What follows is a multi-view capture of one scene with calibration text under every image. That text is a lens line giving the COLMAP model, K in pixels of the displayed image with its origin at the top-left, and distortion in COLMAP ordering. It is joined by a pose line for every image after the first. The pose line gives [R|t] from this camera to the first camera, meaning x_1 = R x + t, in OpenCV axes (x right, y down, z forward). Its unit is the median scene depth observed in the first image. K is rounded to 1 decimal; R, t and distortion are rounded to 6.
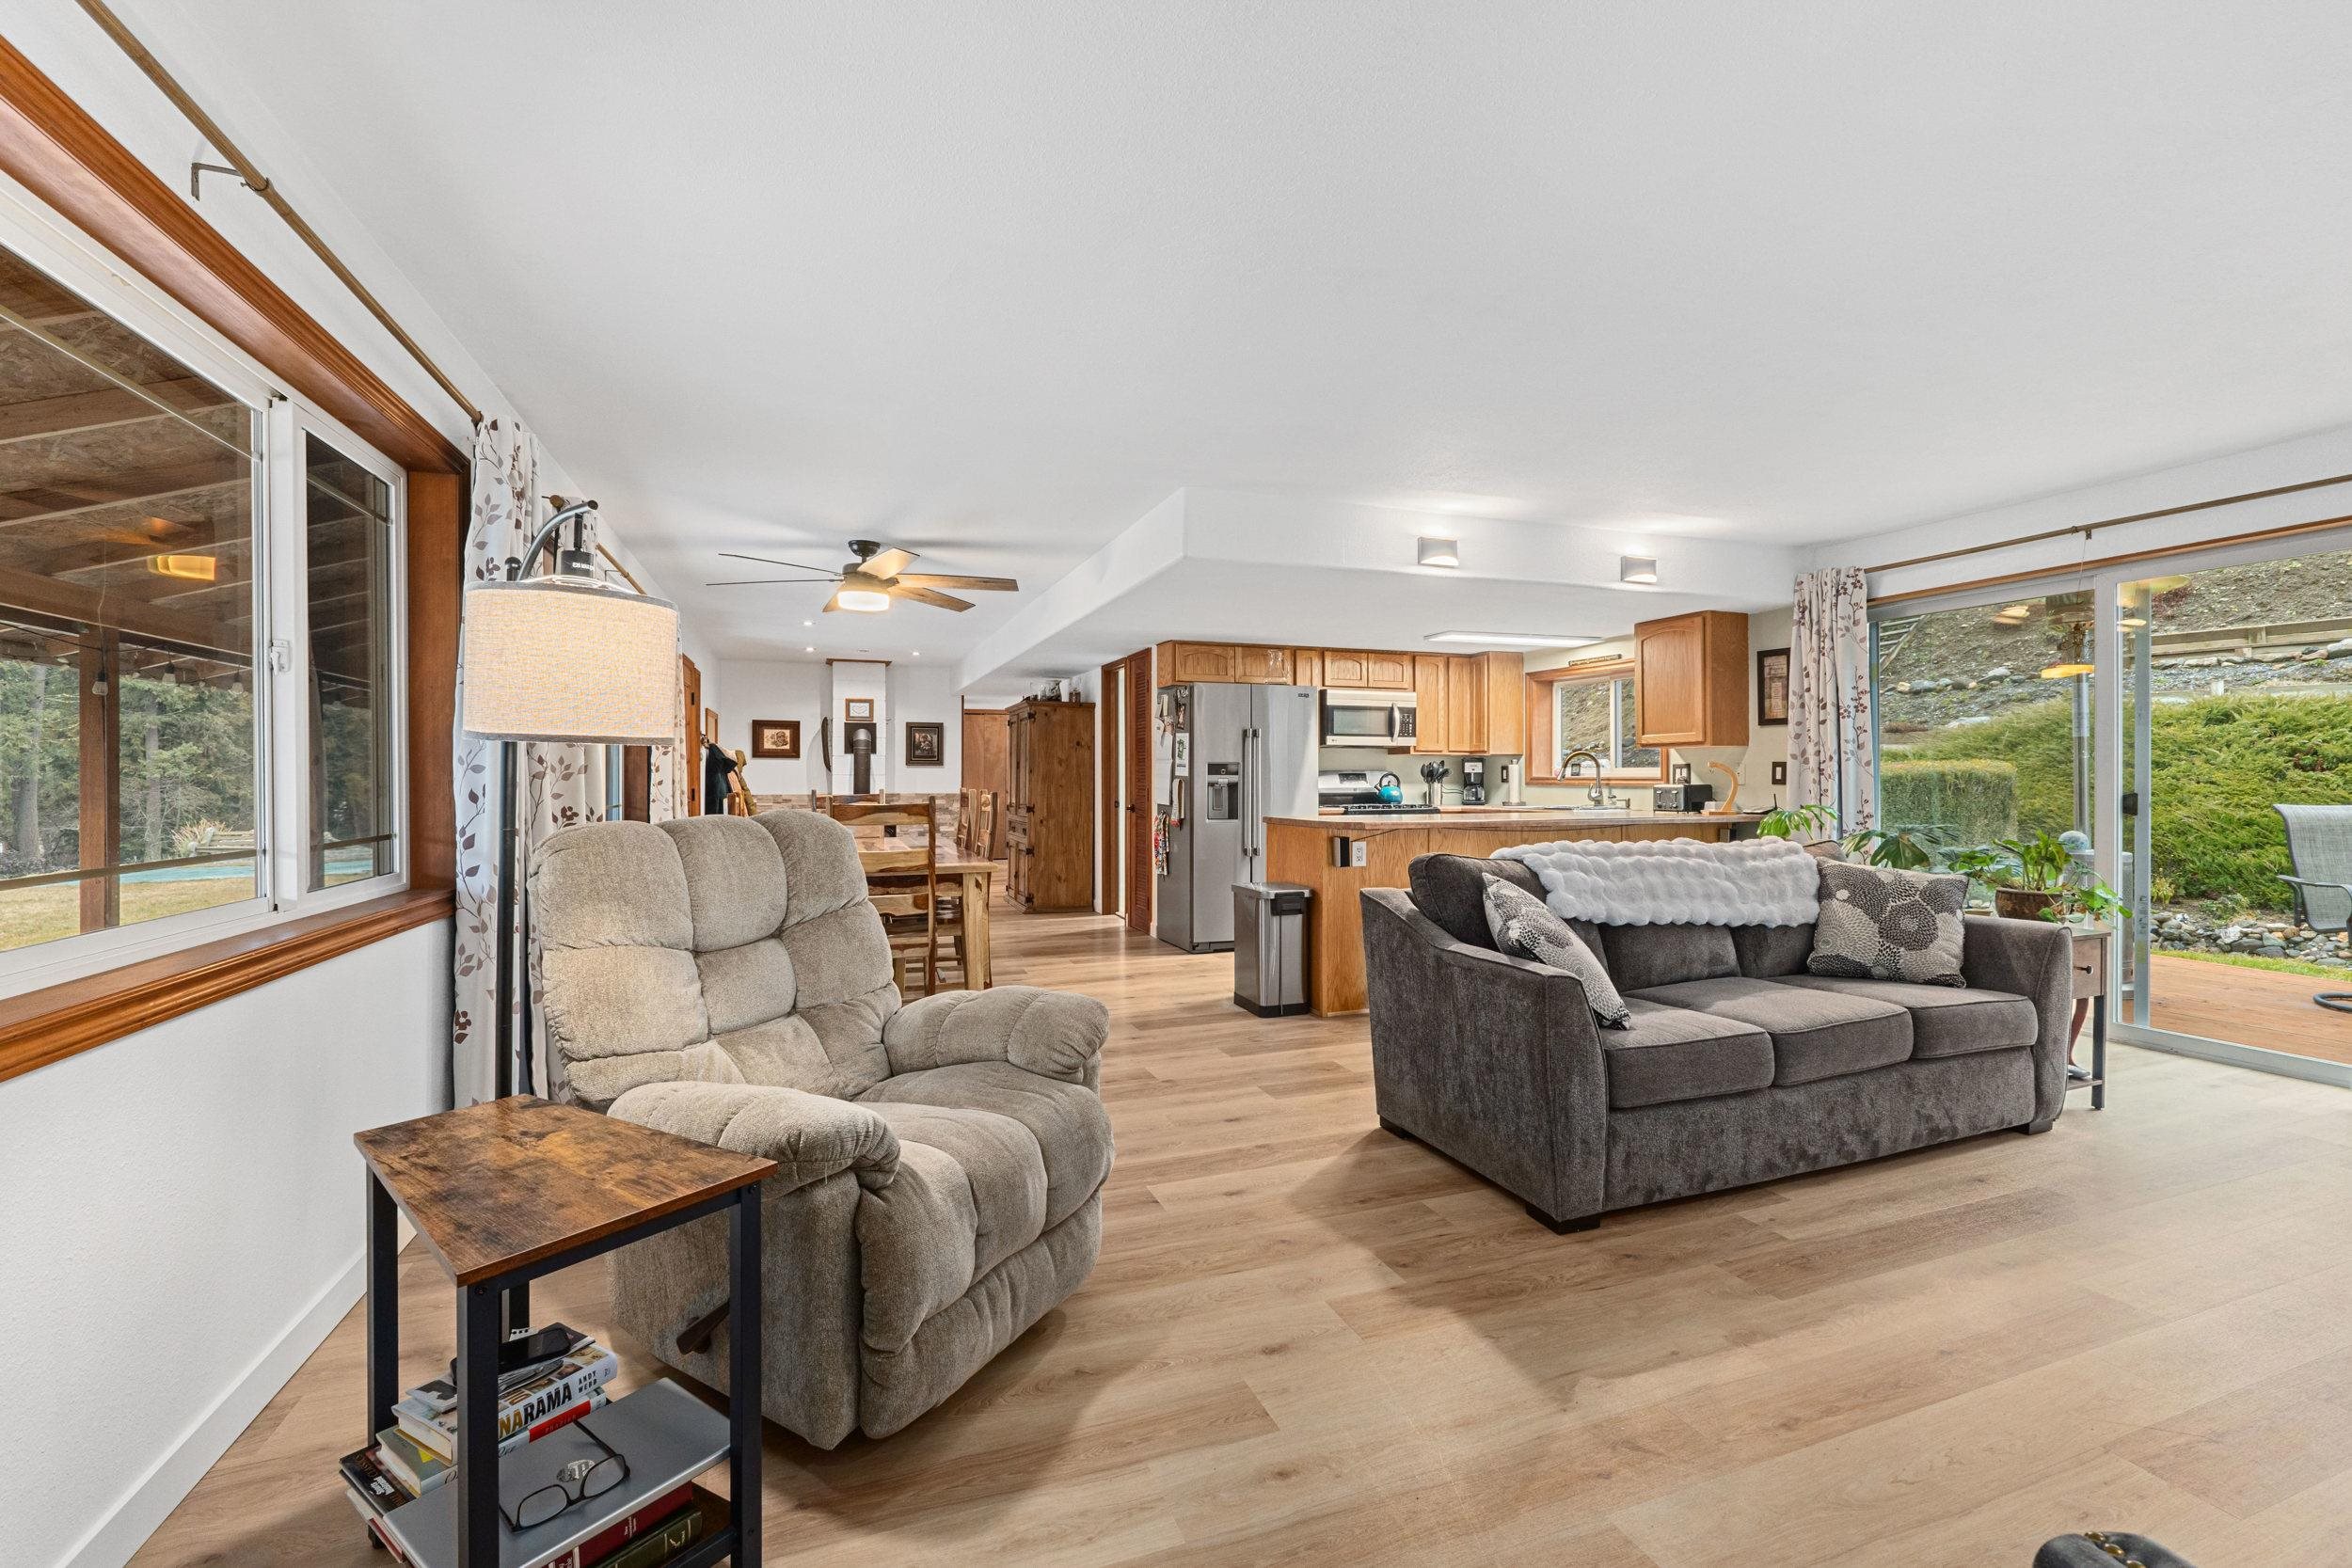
lens RADIAL K [[980.7, 0, 1166.1], [0, 980.7, 776.8], [0, 0, 1]] dist [-0.004336, -0.000421]
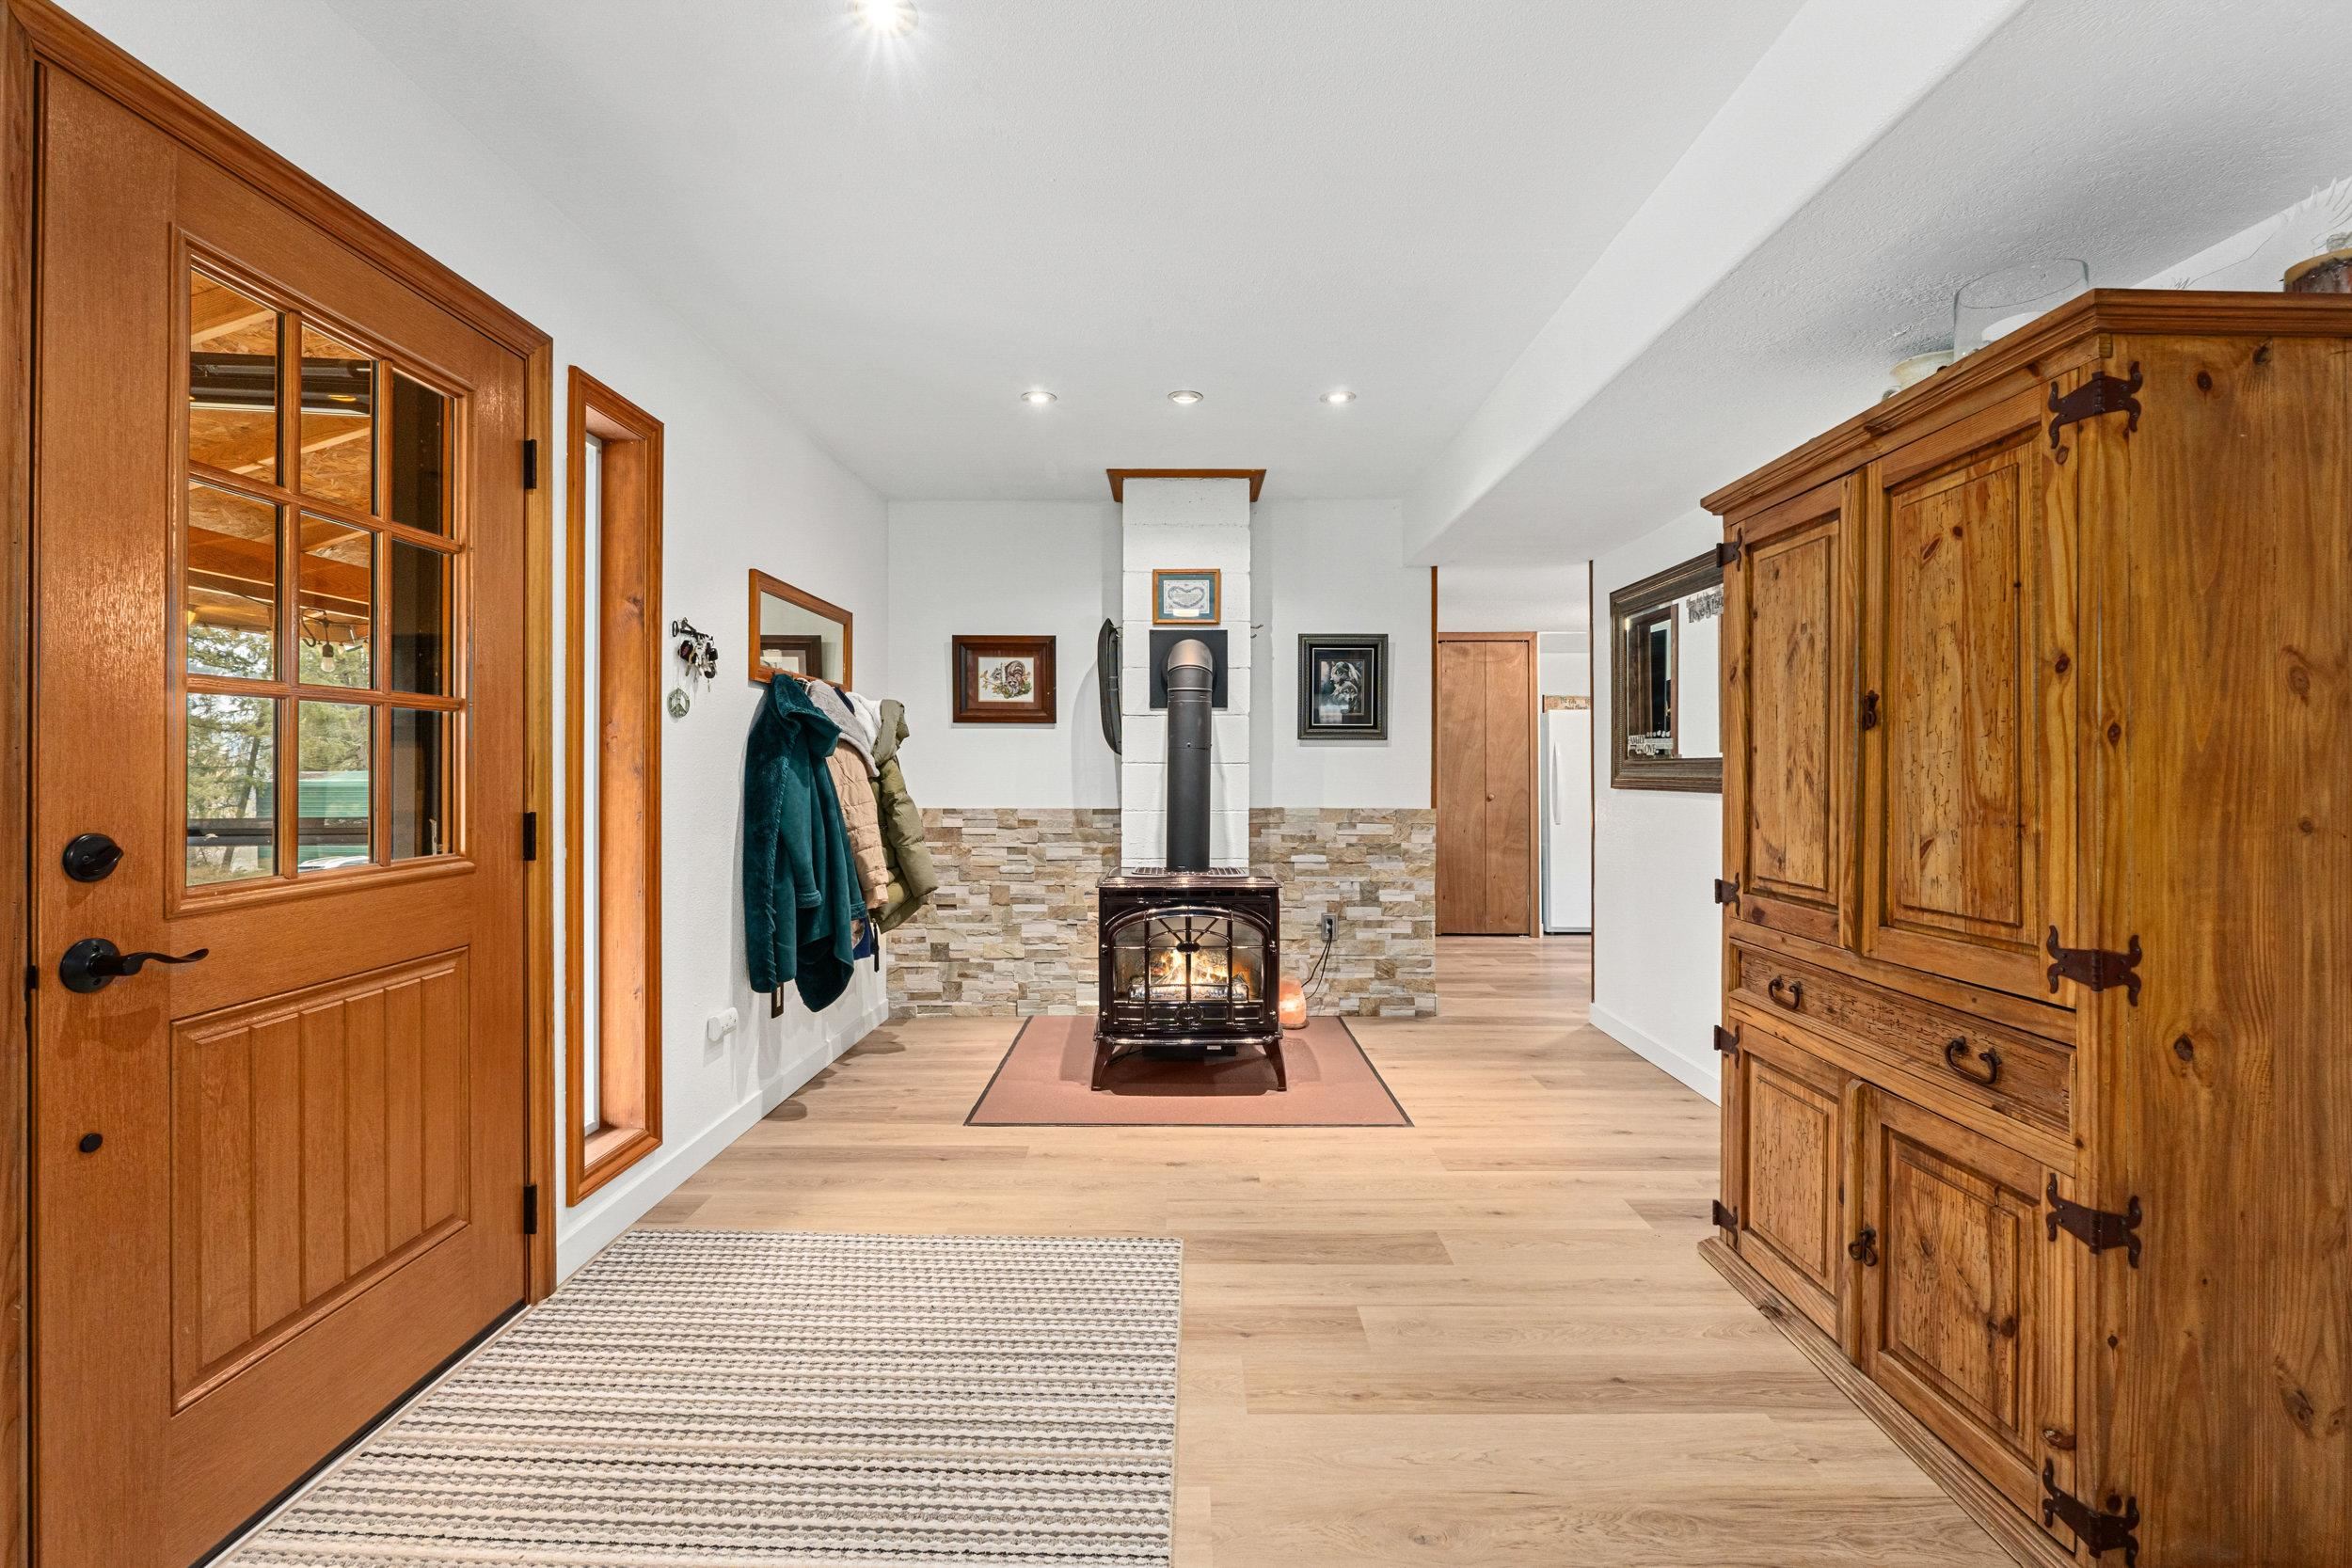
lens RADIAL K [[1009.8, 0, 1173.5], [0, 1009.8, 756.7], [0, 0, 1]] dist [0.000082, 0.000070]
pose [[0.937561, -0.001770, -0.347817, -0.257747], [-0.002476, 0.999928, -0.011762, 0.000548], [0.347812, 0.011889, 0.937489, 0.902549]]
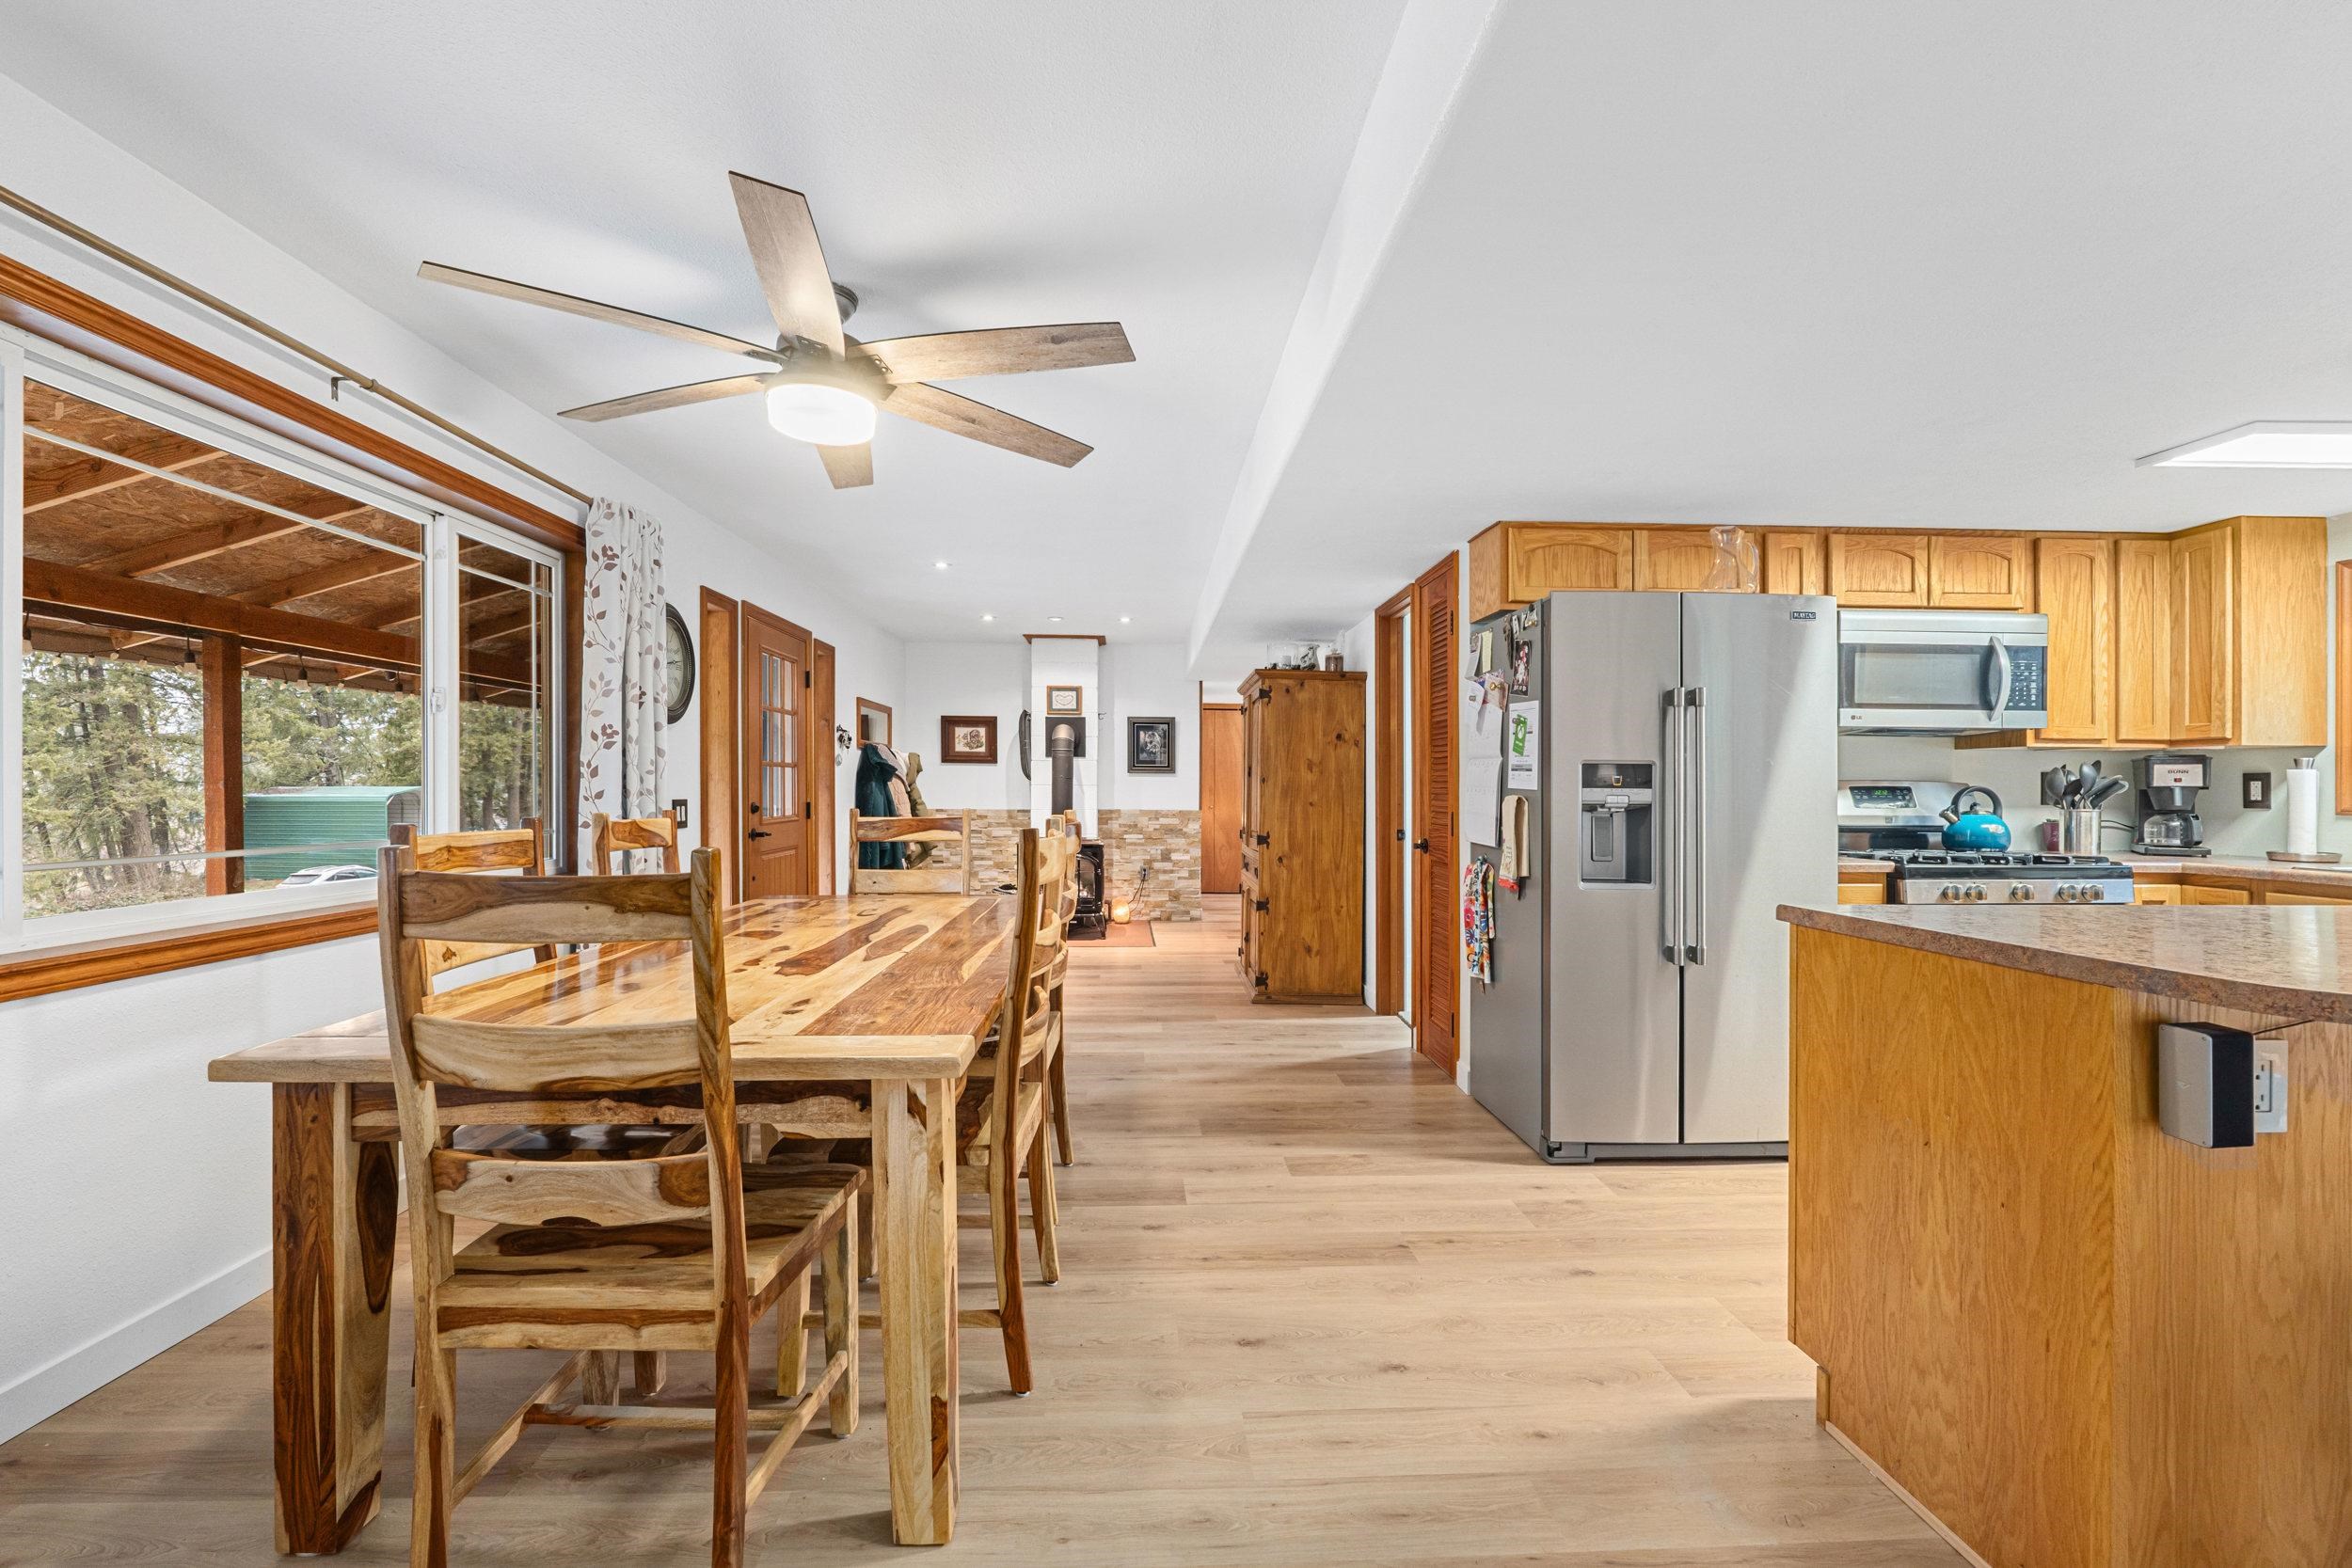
lens RADIAL K [[986.8, 0, 1172.9], [0, 986.8, 778.6], [0, 0, 1]] dist [-0.002309, -0.000055]
pose [[0.955153, 0.003342, -0.296094, -0.004346], [-0.006429, 0.999935, -0.009453, -0.000352], [0.296043, 0.010933, 0.955112, 0.420464]]
